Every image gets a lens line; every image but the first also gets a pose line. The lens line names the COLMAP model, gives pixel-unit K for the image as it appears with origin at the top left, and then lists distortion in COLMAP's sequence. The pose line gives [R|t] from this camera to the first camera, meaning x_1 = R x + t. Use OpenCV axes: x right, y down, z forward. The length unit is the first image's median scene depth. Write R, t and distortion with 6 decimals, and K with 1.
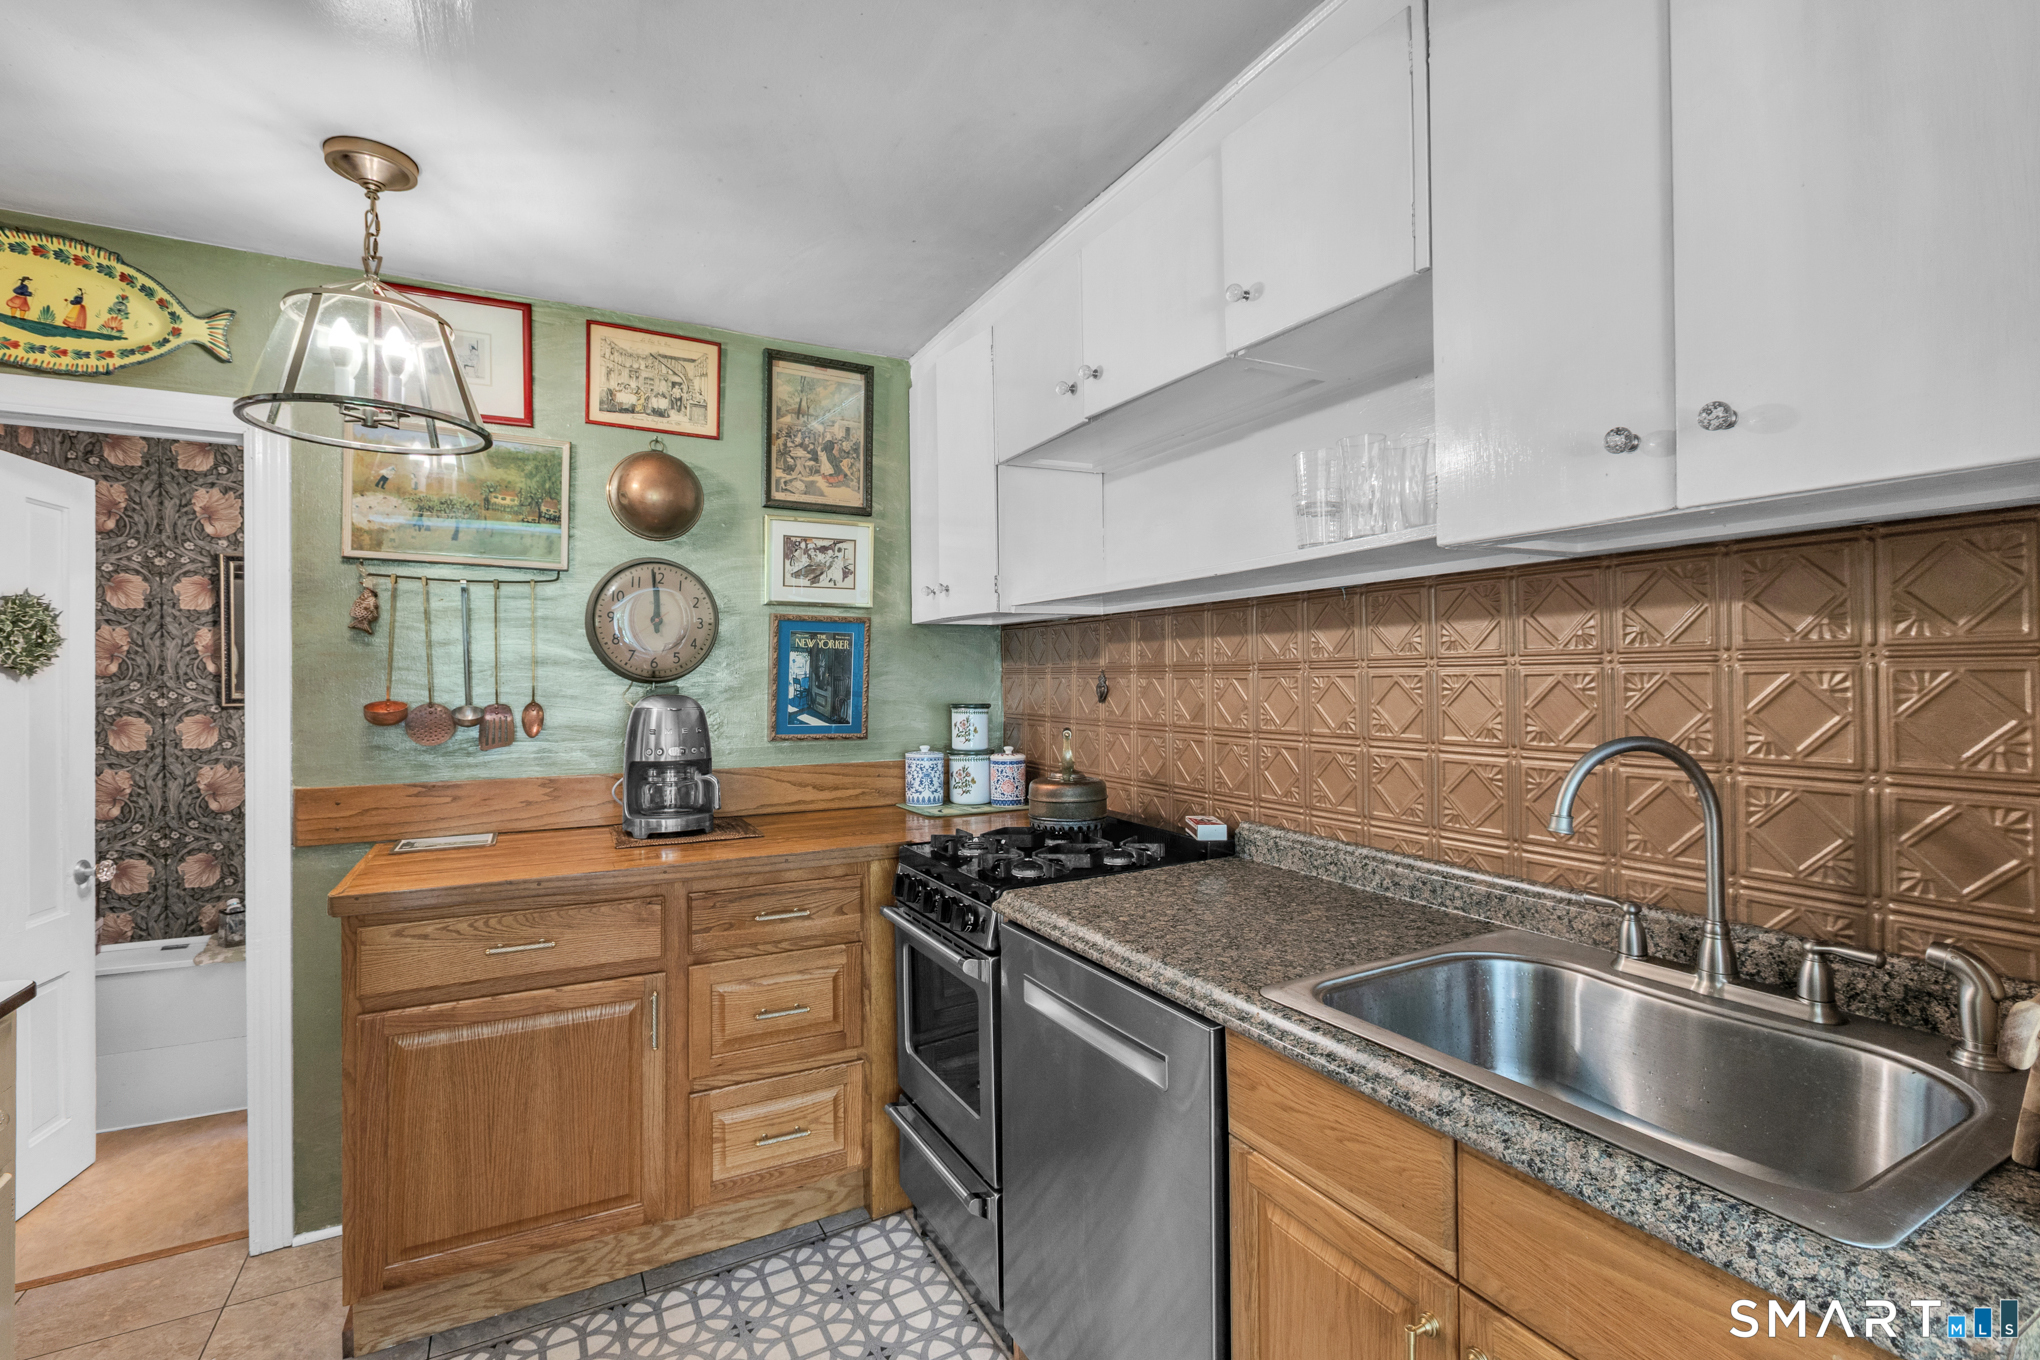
lens RADIAL K [[915.3, 0, 1016.6], [0, 915.3, 673.1], [0, 0, 1]] dist [-0.002081, 0.000547]
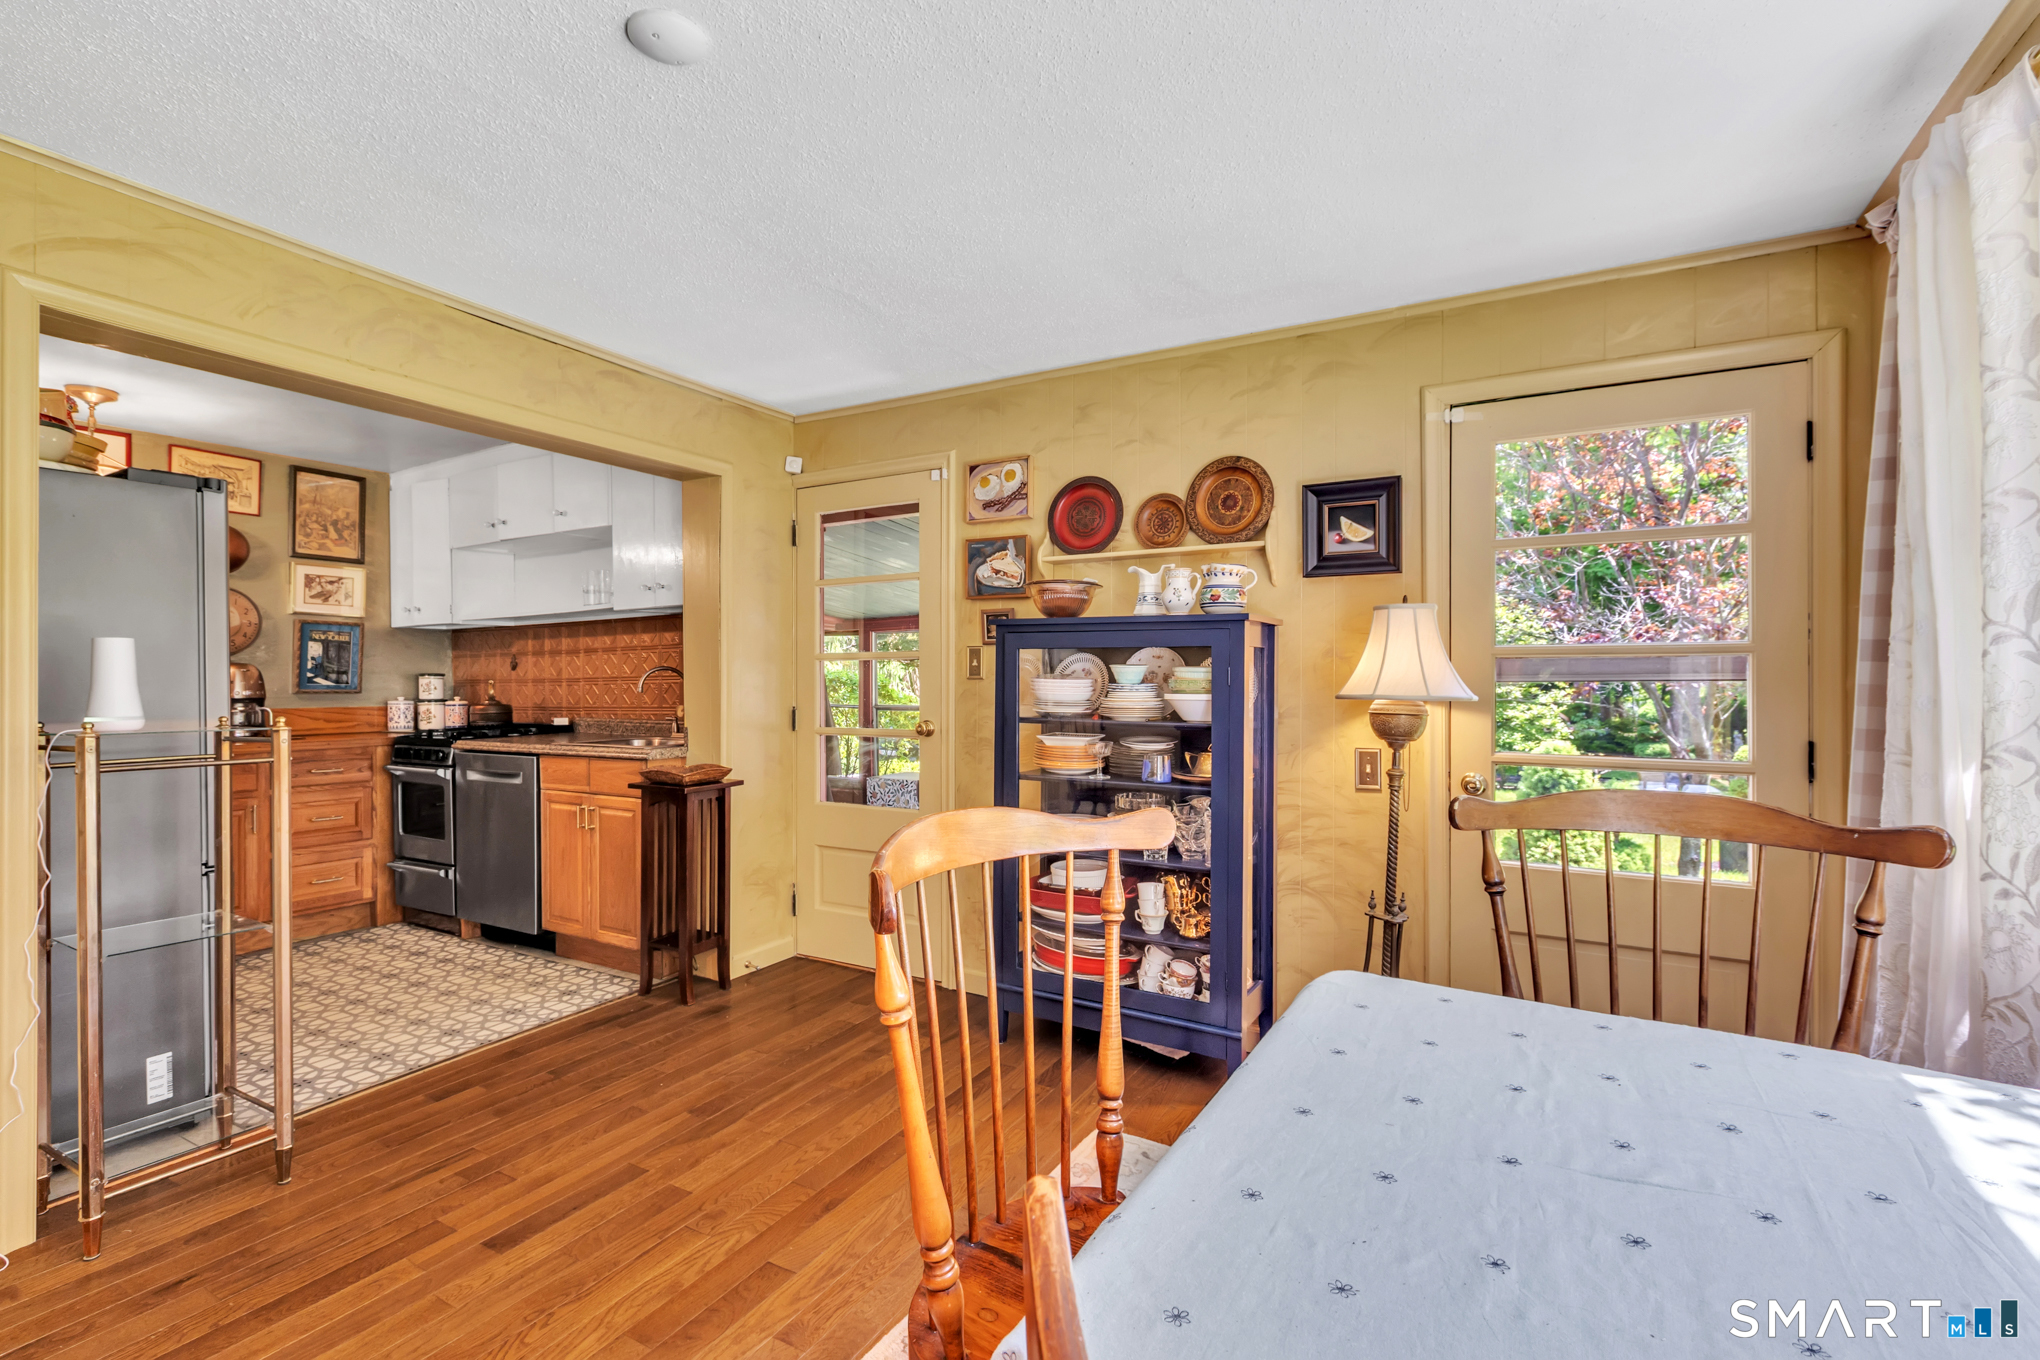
lens RADIAL K [[904.7, 0, 1012.1], [0, 904.7, 678.4], [0, 0, 1]] dist [0.001752, 0.000401]
pose [[0.852540, 0.001508, 0.522660, -0.010627], [0.000365, 0.999994, -0.003481, 0.059895], [-0.522662, 0.003158, 0.852534, -1.299486]]
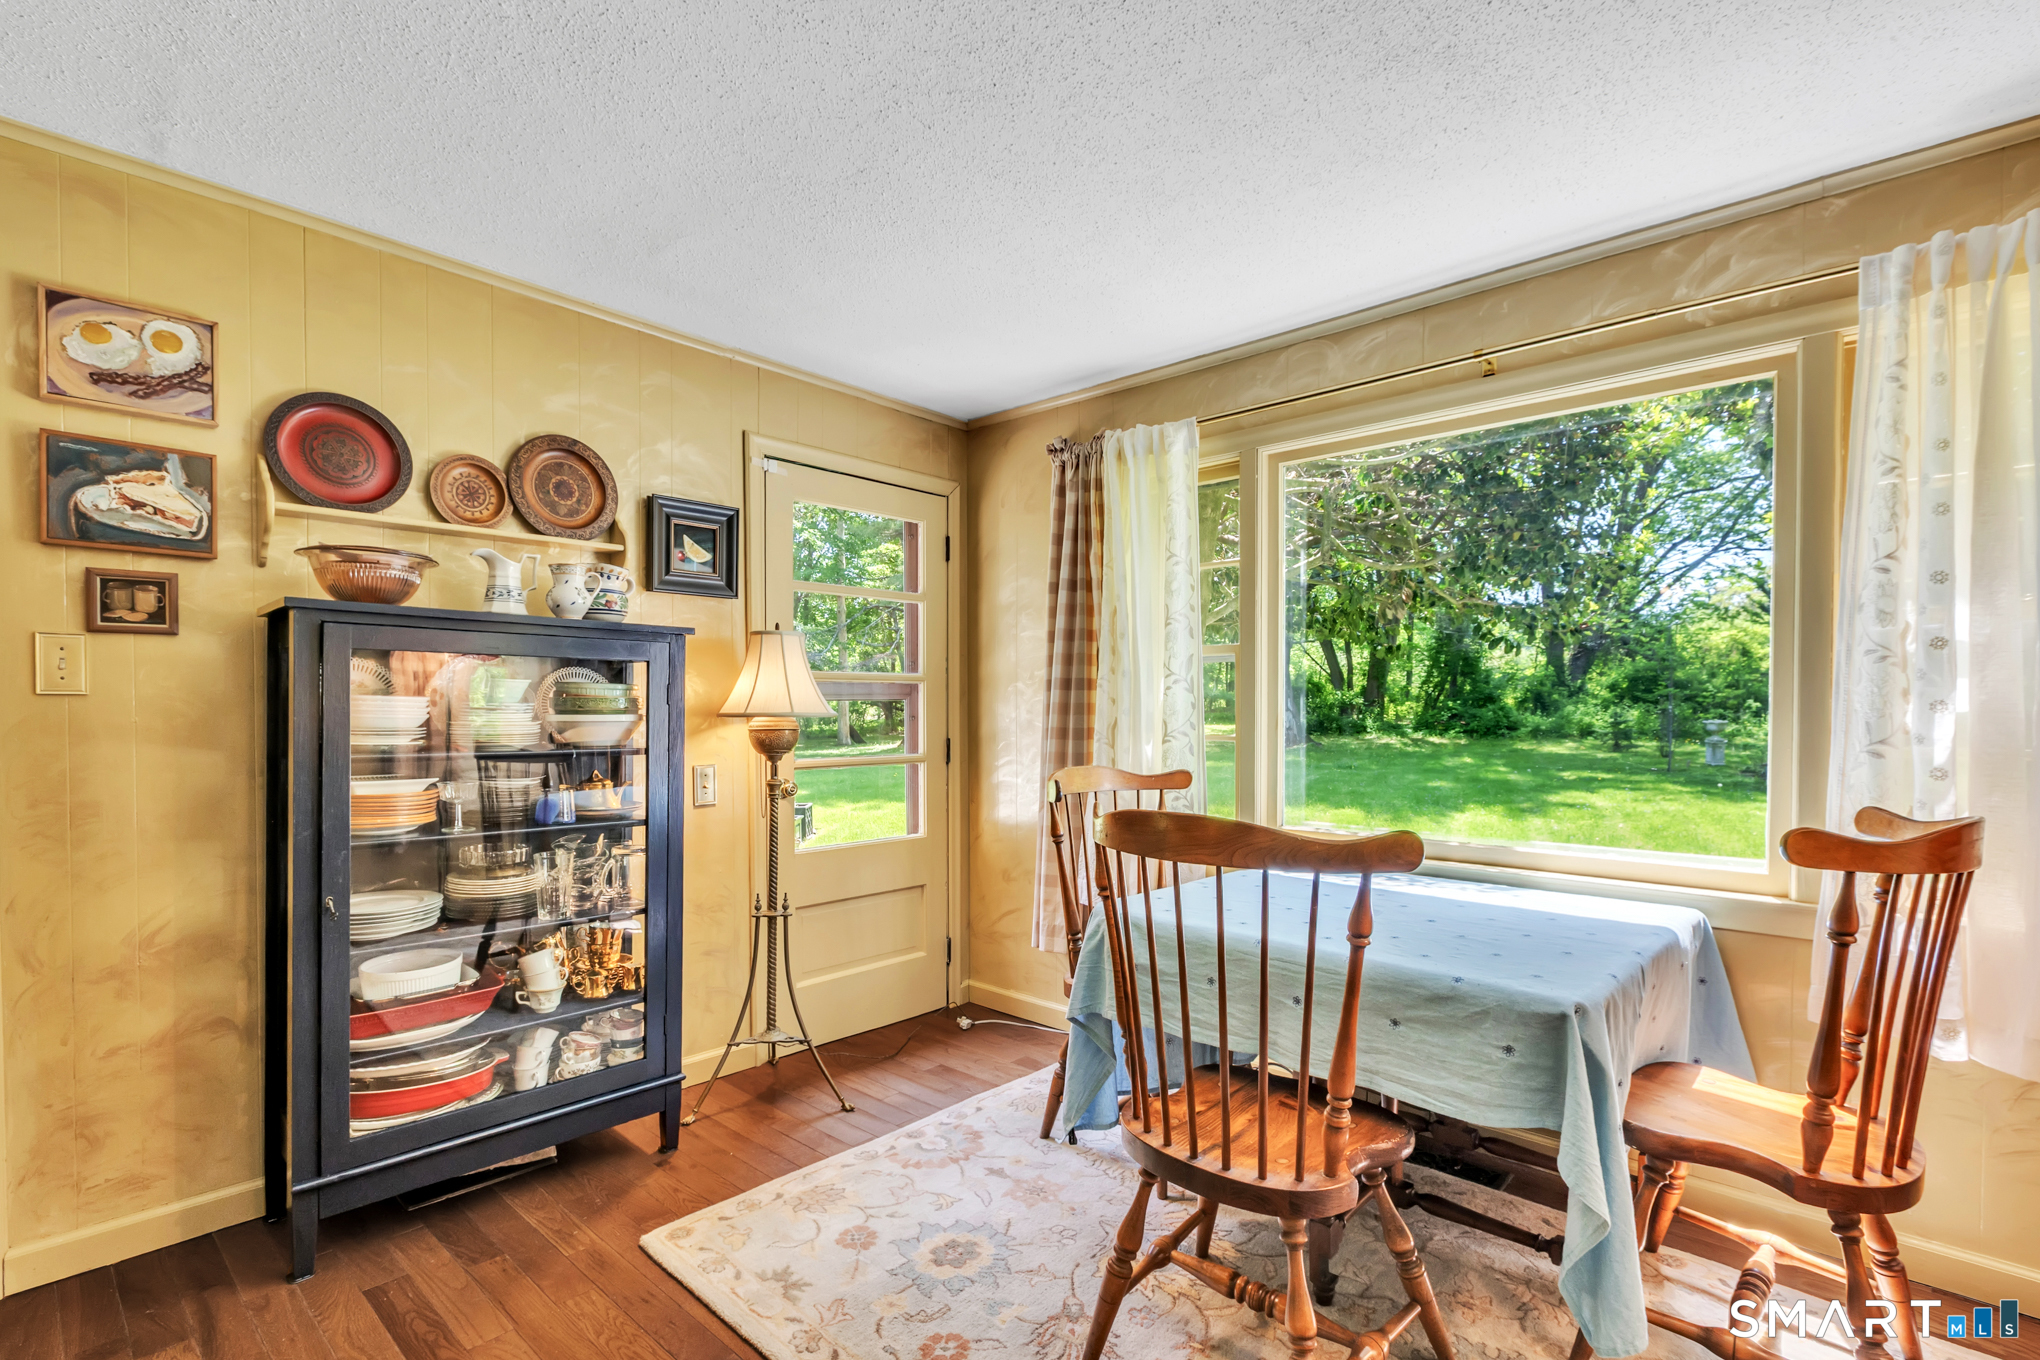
lens RADIAL K [[944.2, 0, 1024.2], [0, 944.2, 719.3], [0, 0, 1]] dist [-0.000223, 0.000108]
pose [[-0.327685, -0.023196, 0.944502, -0.329056], [-0.002968, 0.999719, 0.023523, 0.055457], [-0.944782, 0.004905, -0.327662, -0.562213]]
